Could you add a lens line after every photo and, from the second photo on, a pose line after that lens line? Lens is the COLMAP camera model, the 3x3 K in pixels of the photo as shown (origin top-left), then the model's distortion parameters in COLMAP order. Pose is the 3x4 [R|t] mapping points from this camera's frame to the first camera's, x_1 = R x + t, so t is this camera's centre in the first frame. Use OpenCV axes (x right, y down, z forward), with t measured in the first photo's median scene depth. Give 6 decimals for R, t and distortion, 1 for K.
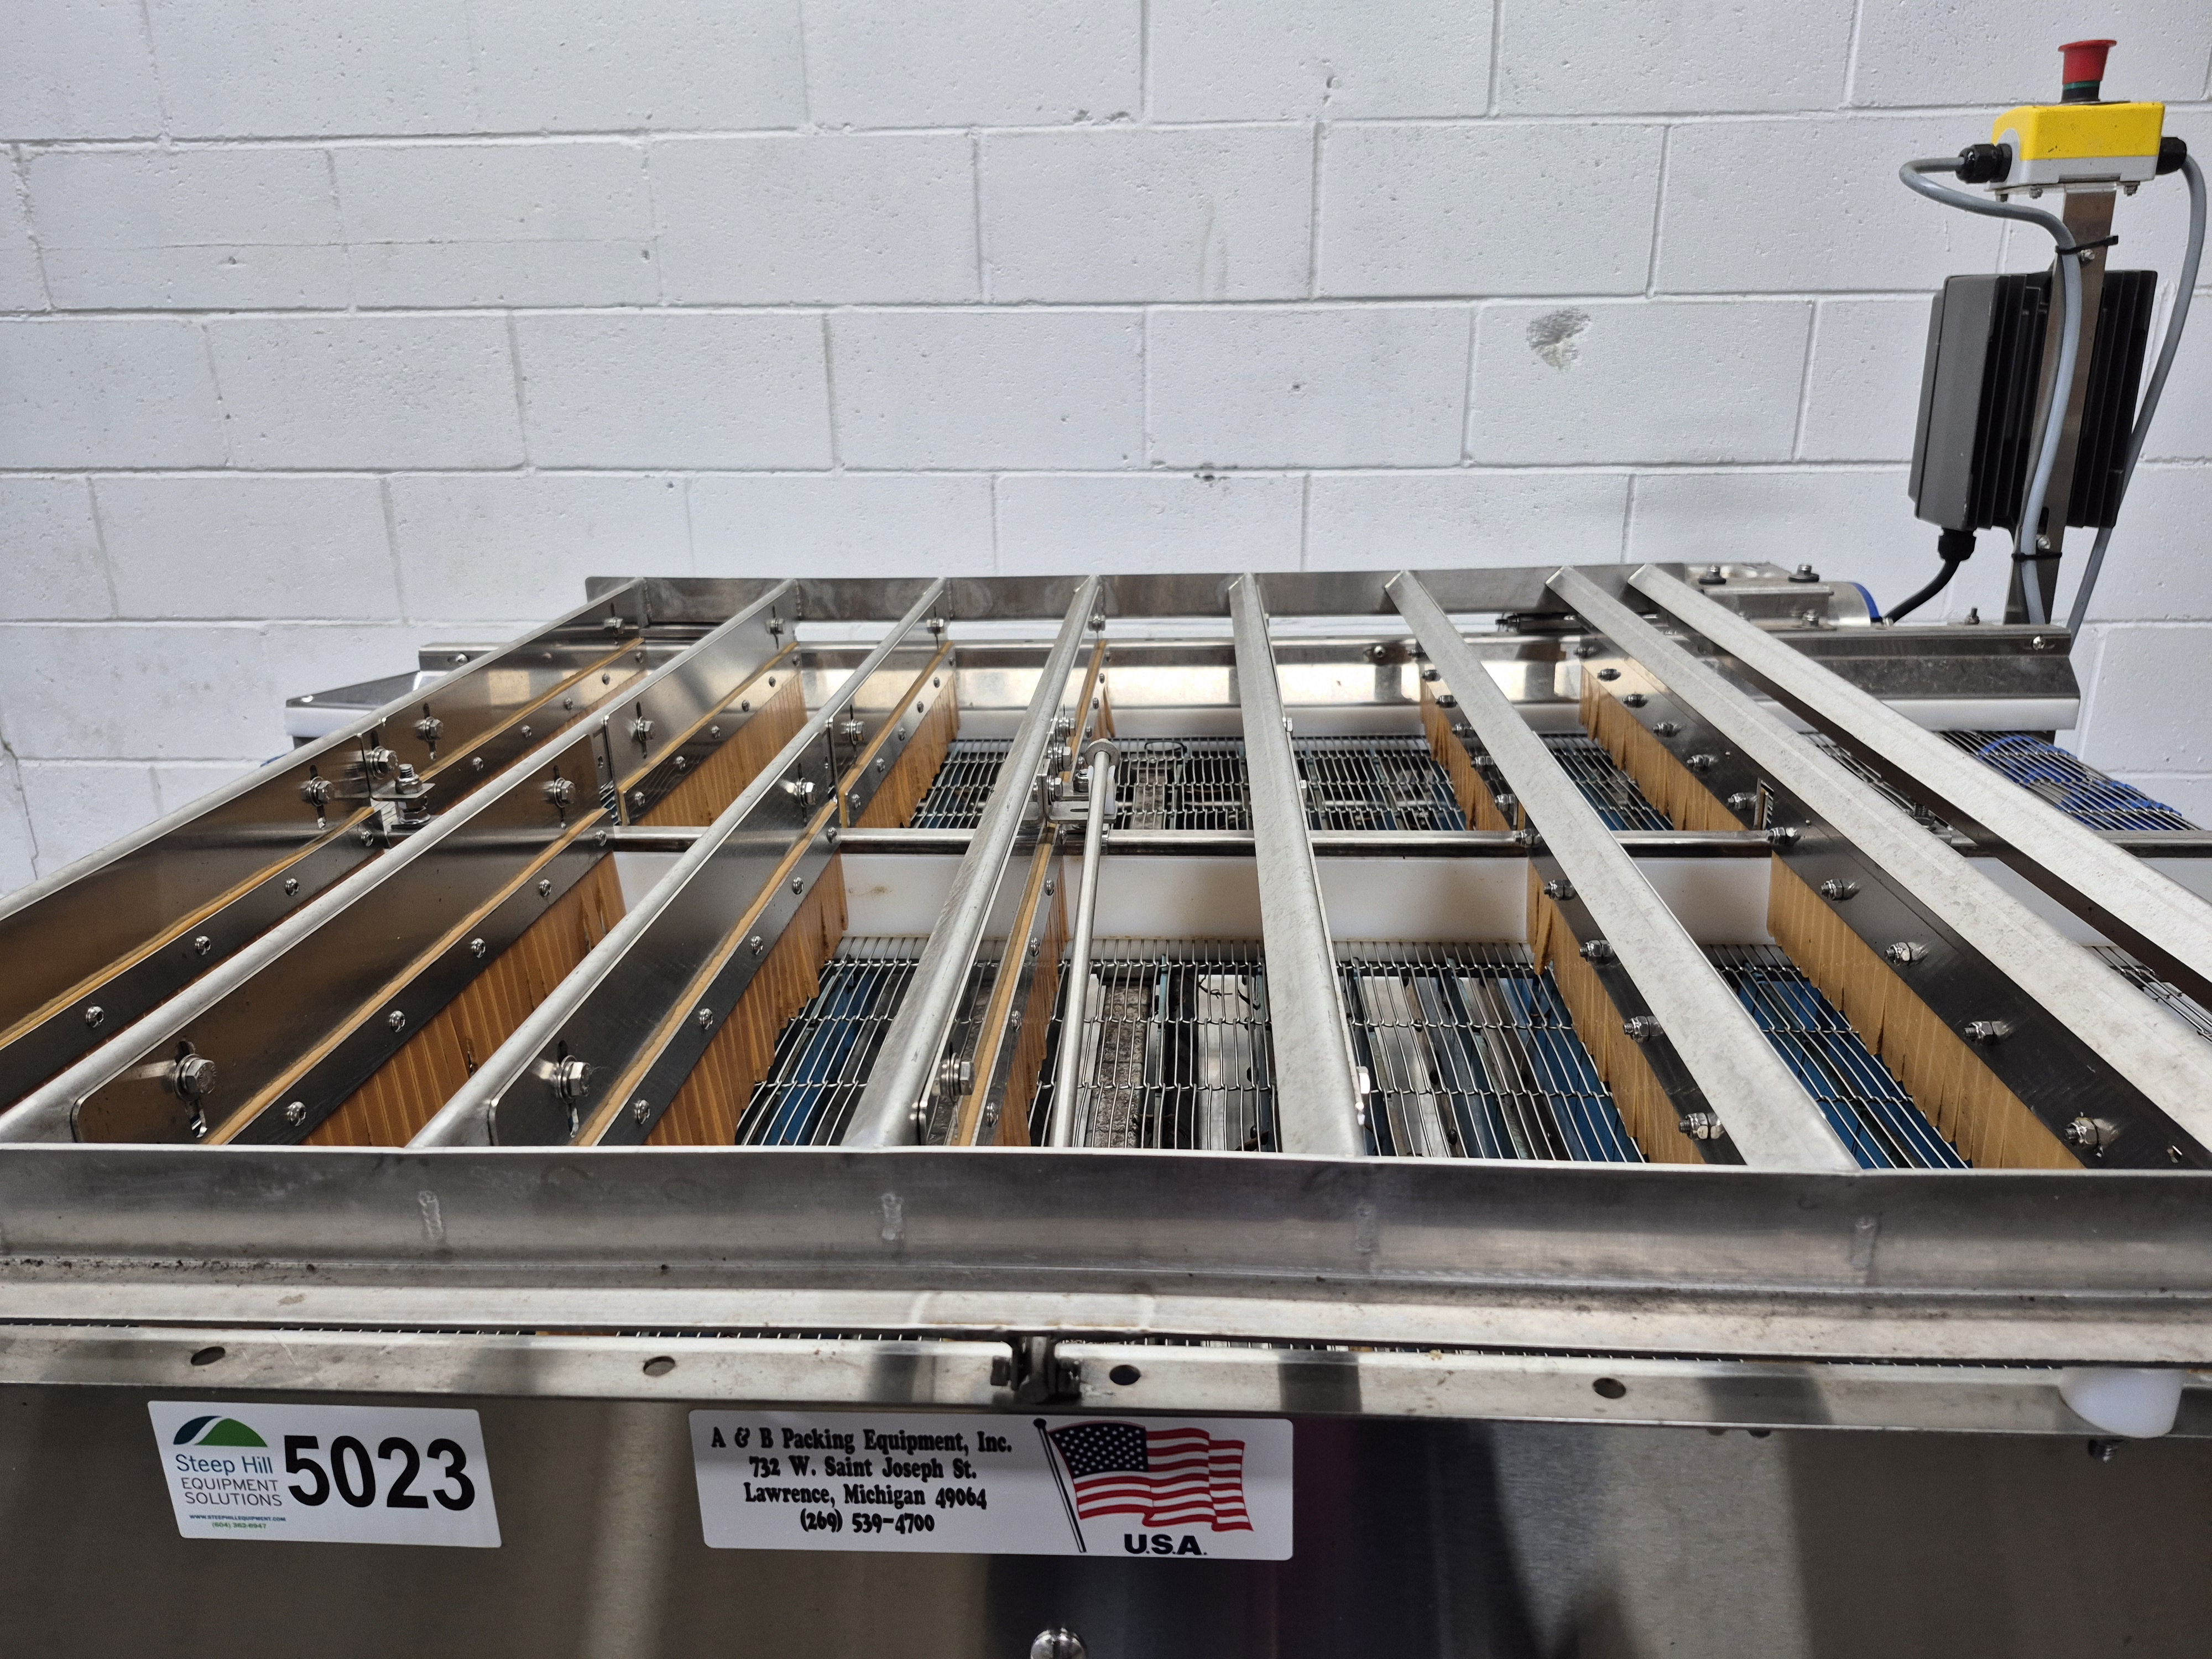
lens RADIAL K [[1537.2, 0, 1111.5], [0, 1537.2, 818.1], [0, 0, 1]] dist [0.098408, -0.118744]
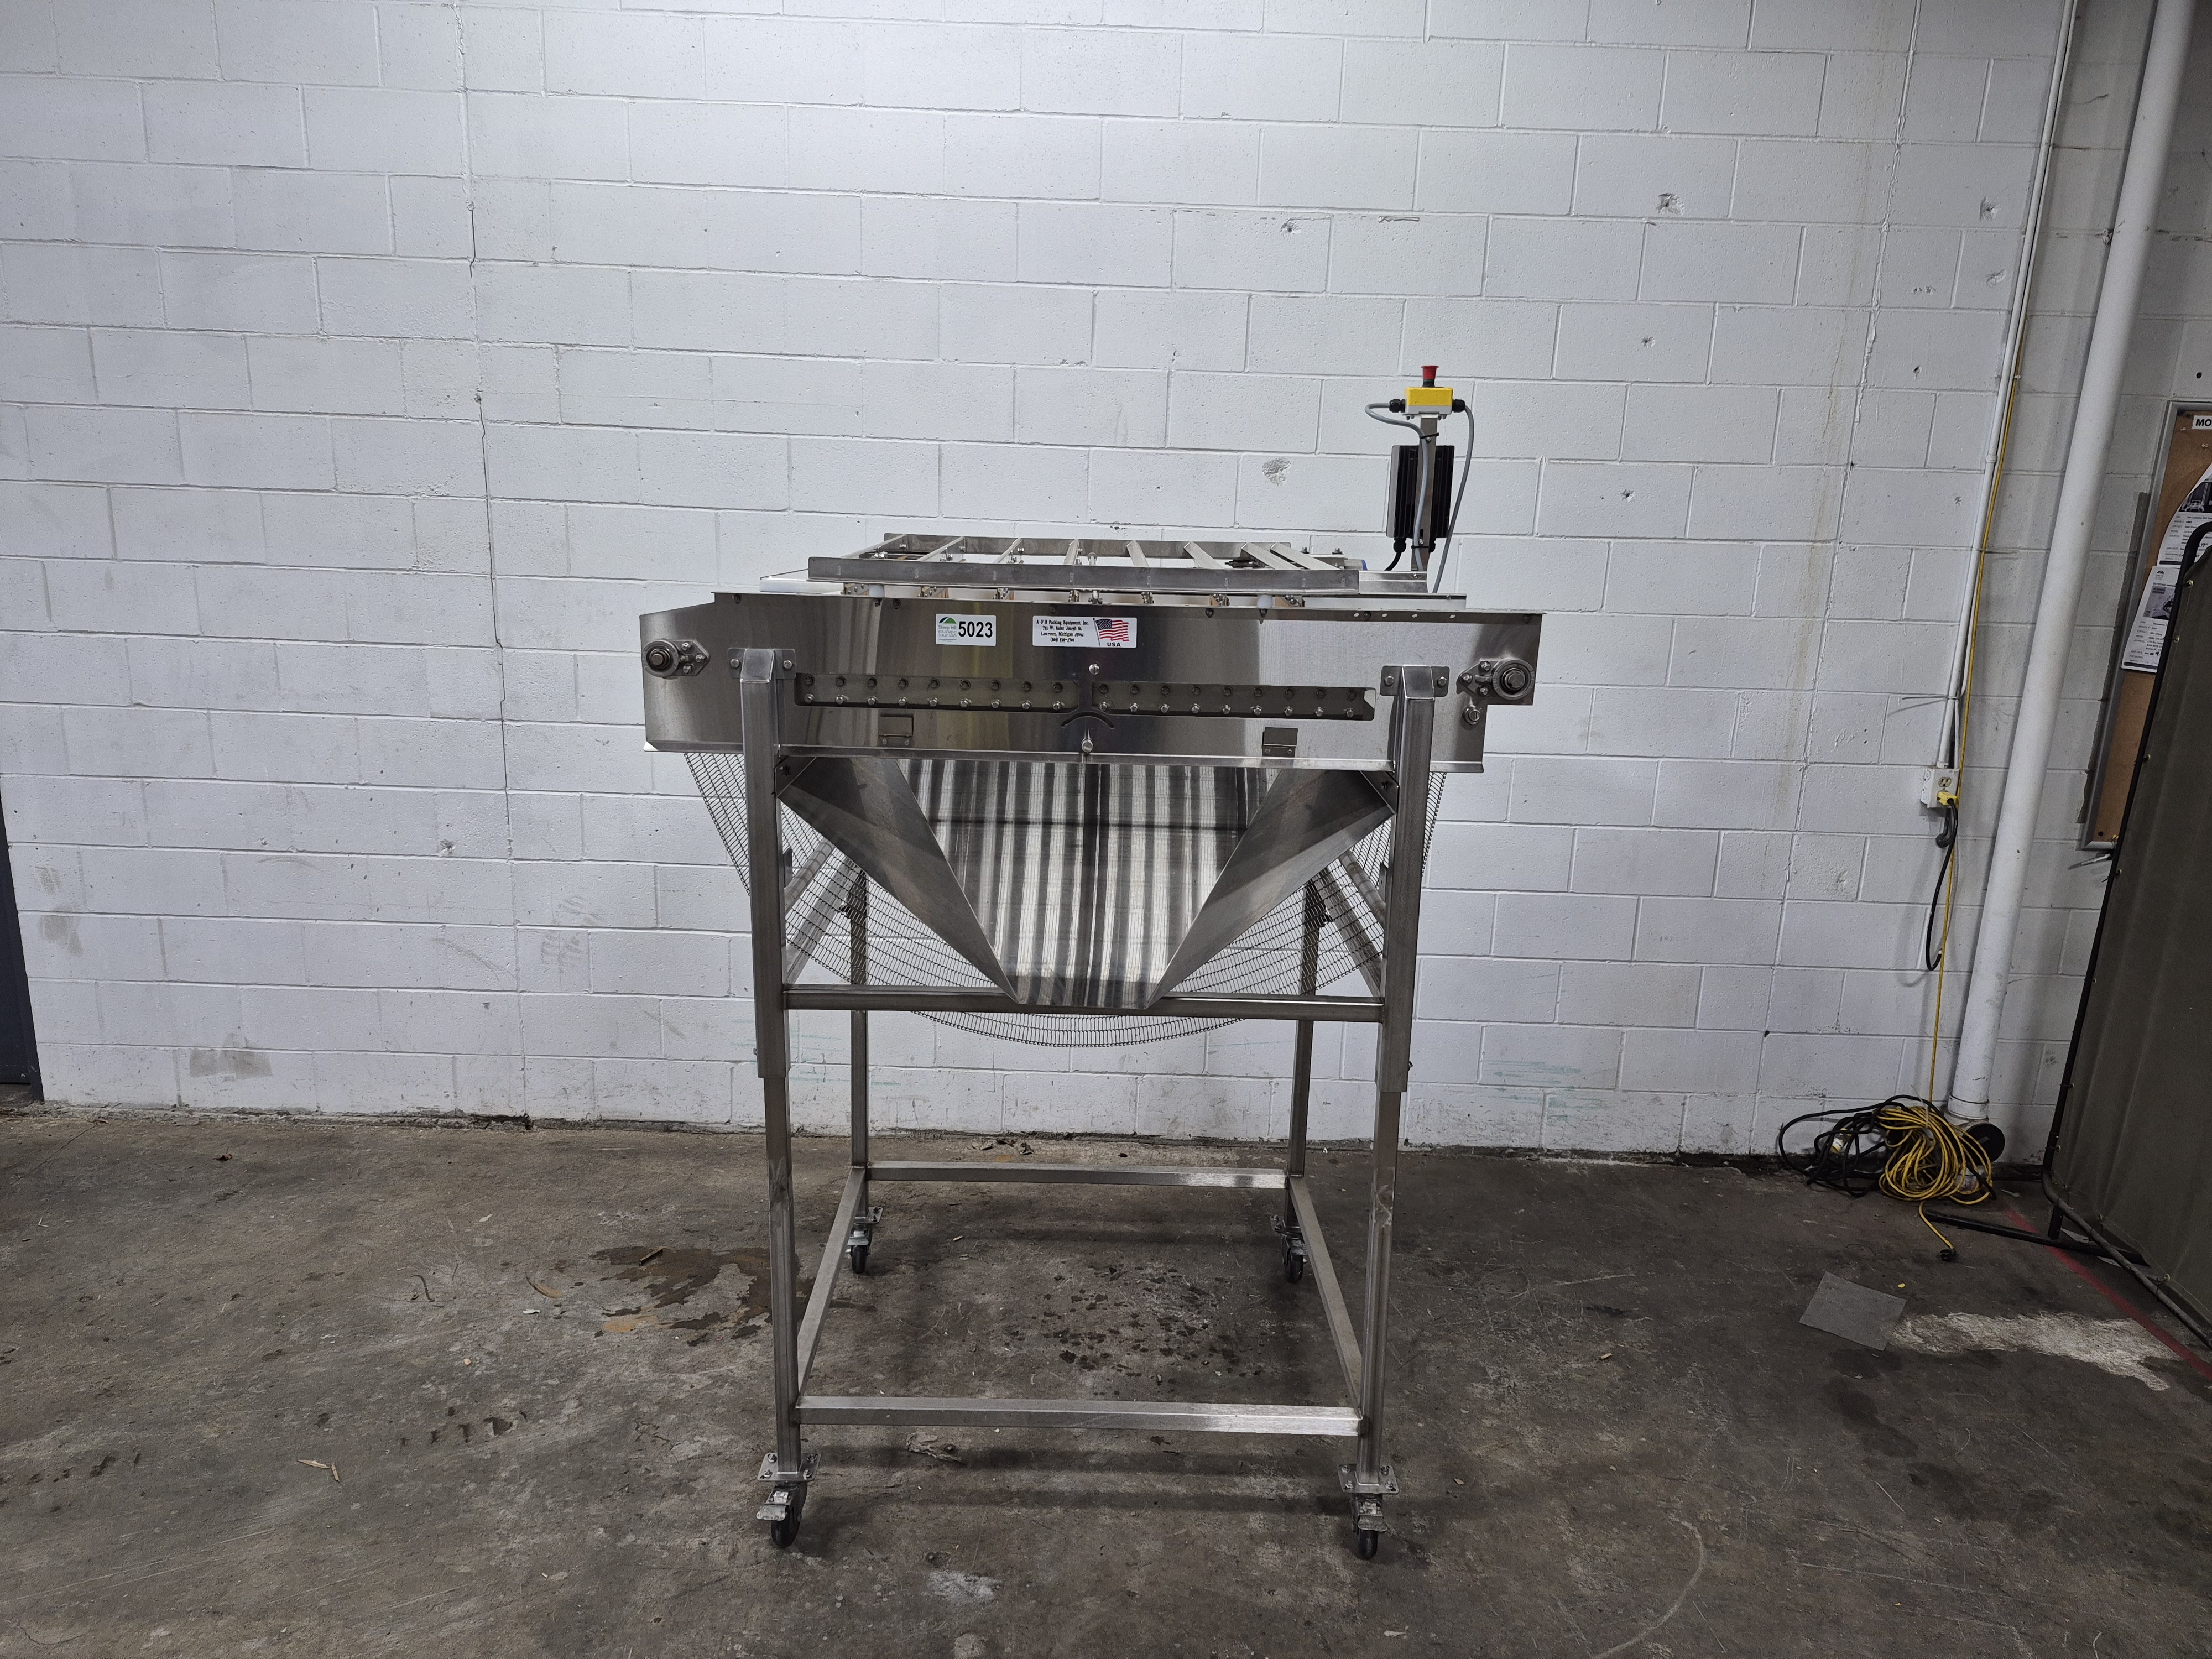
lens RADIAL K [[1528.1, 0, 1106.0], [0, 1528.1, 829.5], [0, 0, 1]] dist [0.108707, -0.119237]
pose [[0.997275, 0.029057, 0.067816, -0.088766], [-0.022825, 0.995596, -0.090928, 0.410367], [-0.070160, 0.089132, 0.993546, -1.124400]]
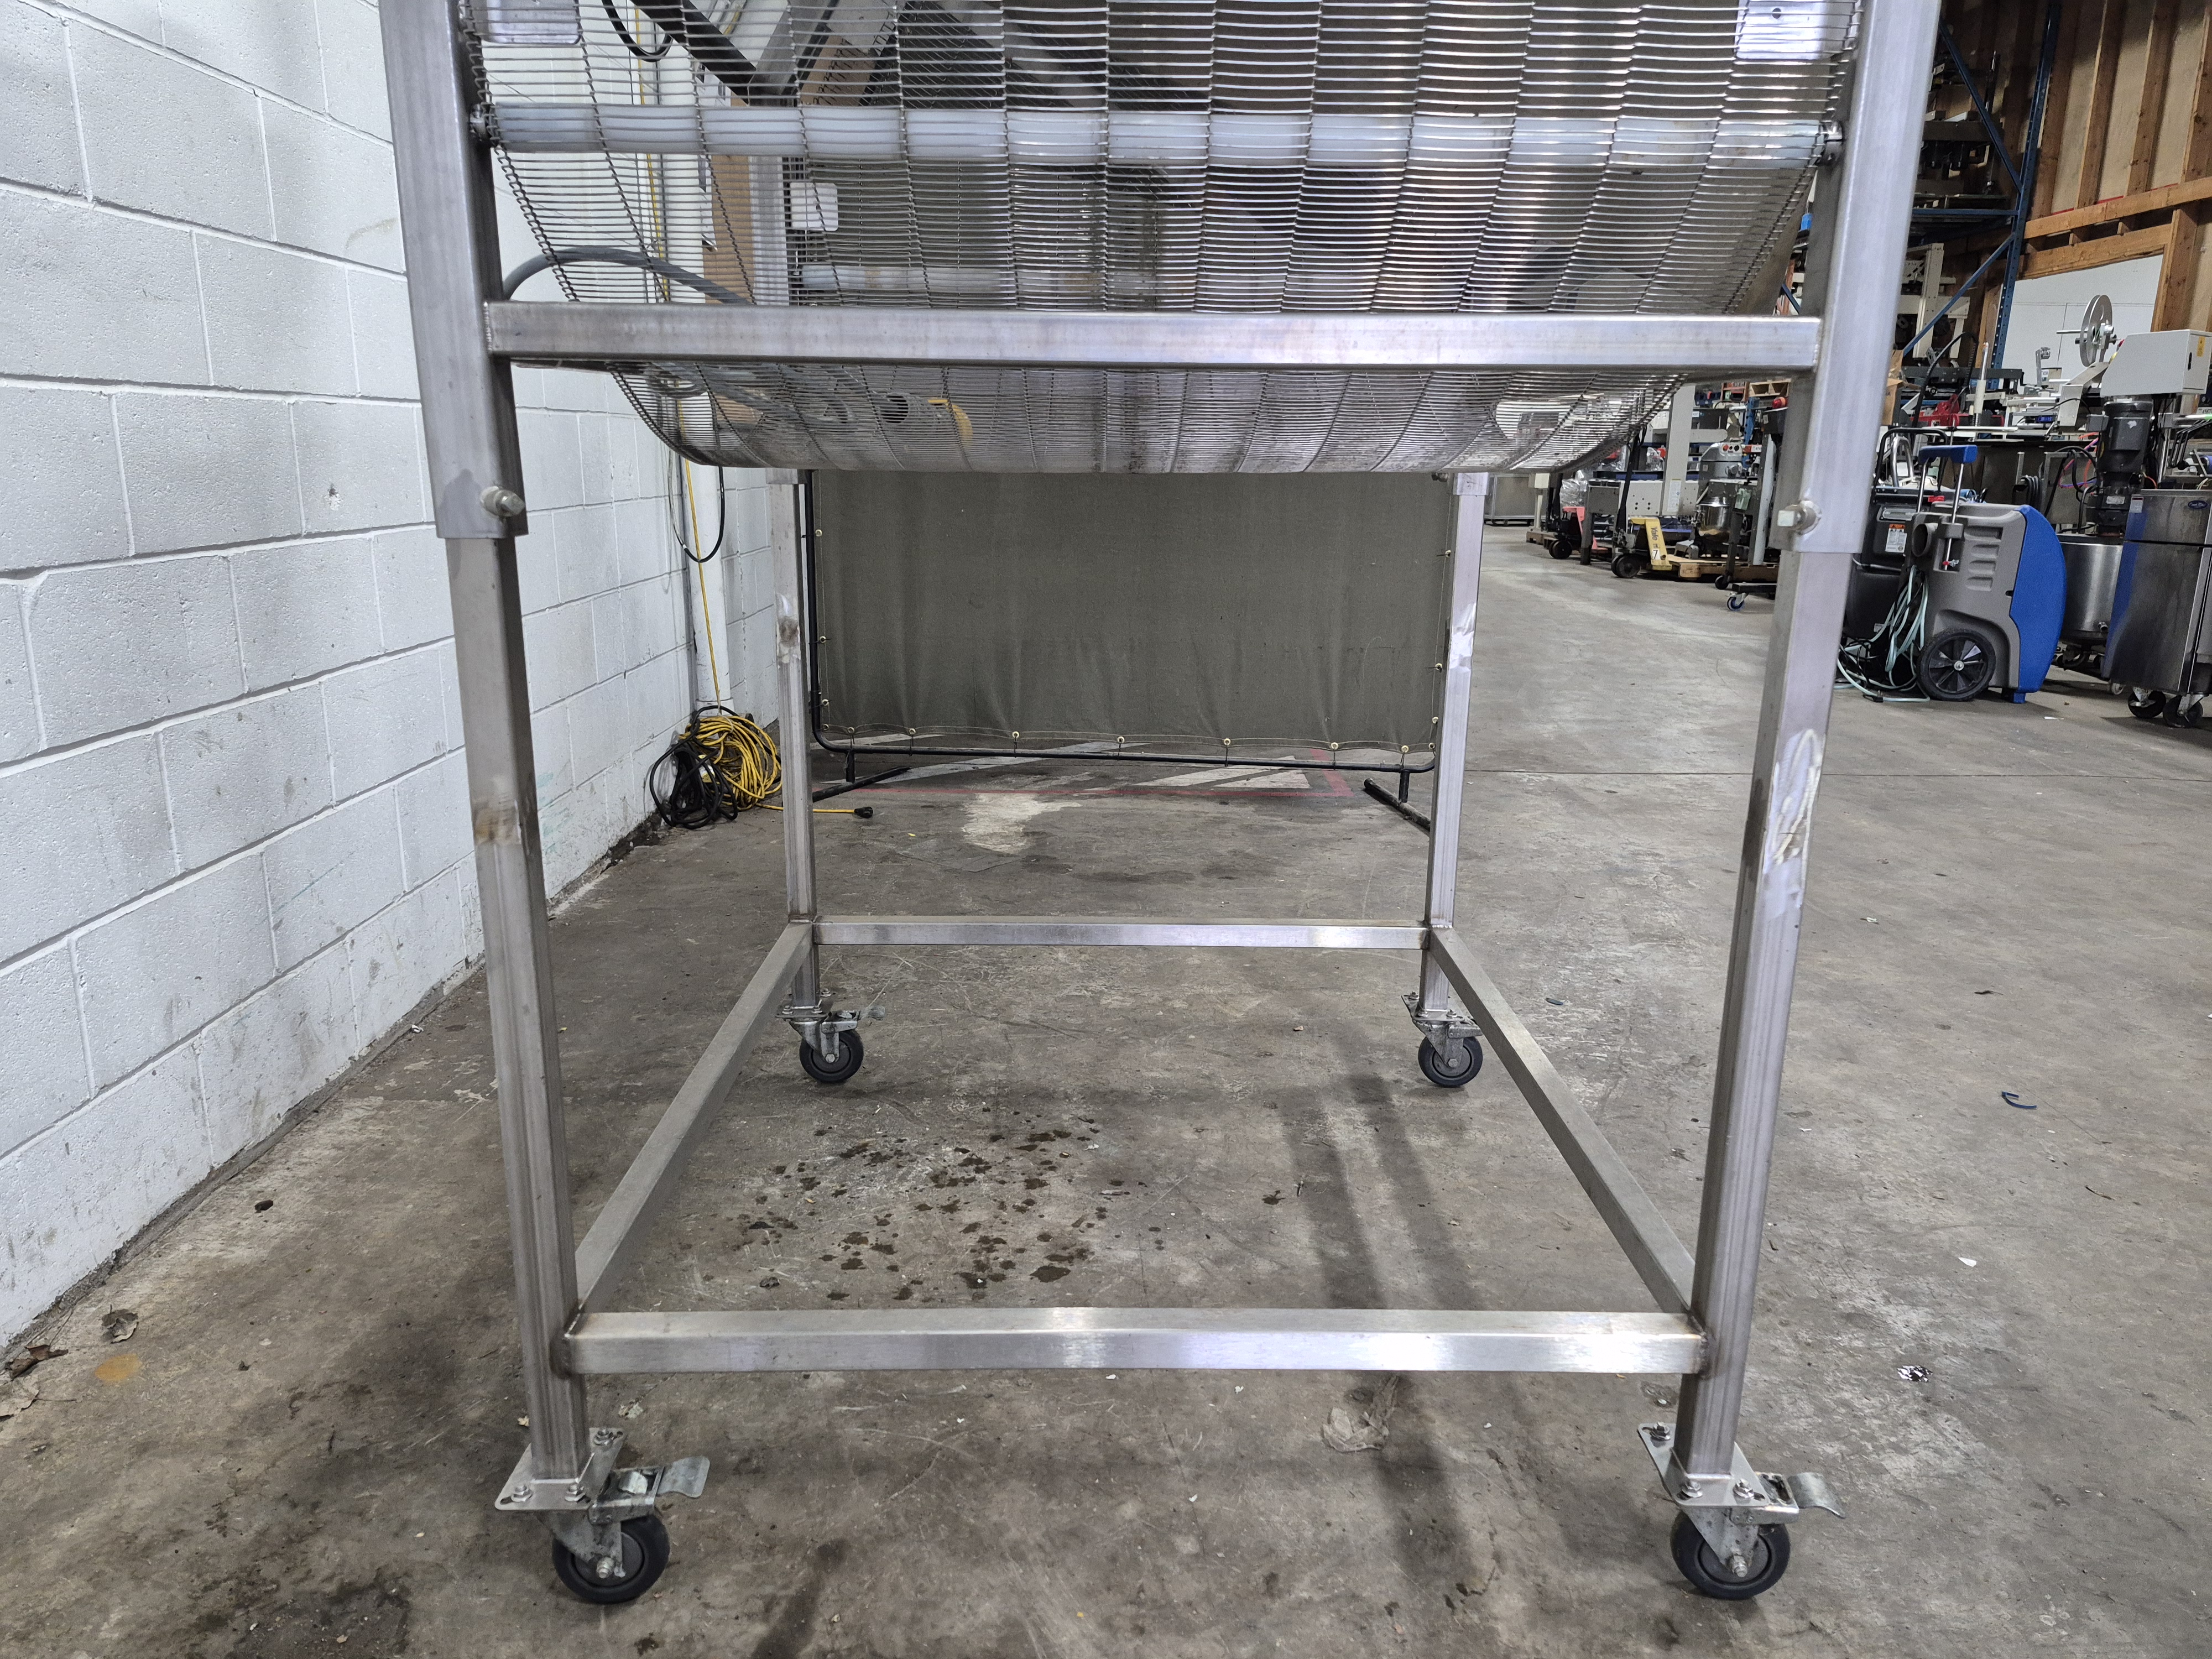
lens RADIAL K [[1529.6, 0, 1115.1], [0, 1529.6, 803.7], [0, 0, 1]] dist [0.100498, -0.101717]
pose [[-0.060677, -0.216167, 0.974469, -0.911296], [0.308417, 0.924435, 0.224272, 0.384162], [-0.949314, 0.314151, 0.010578, 0.672268]]
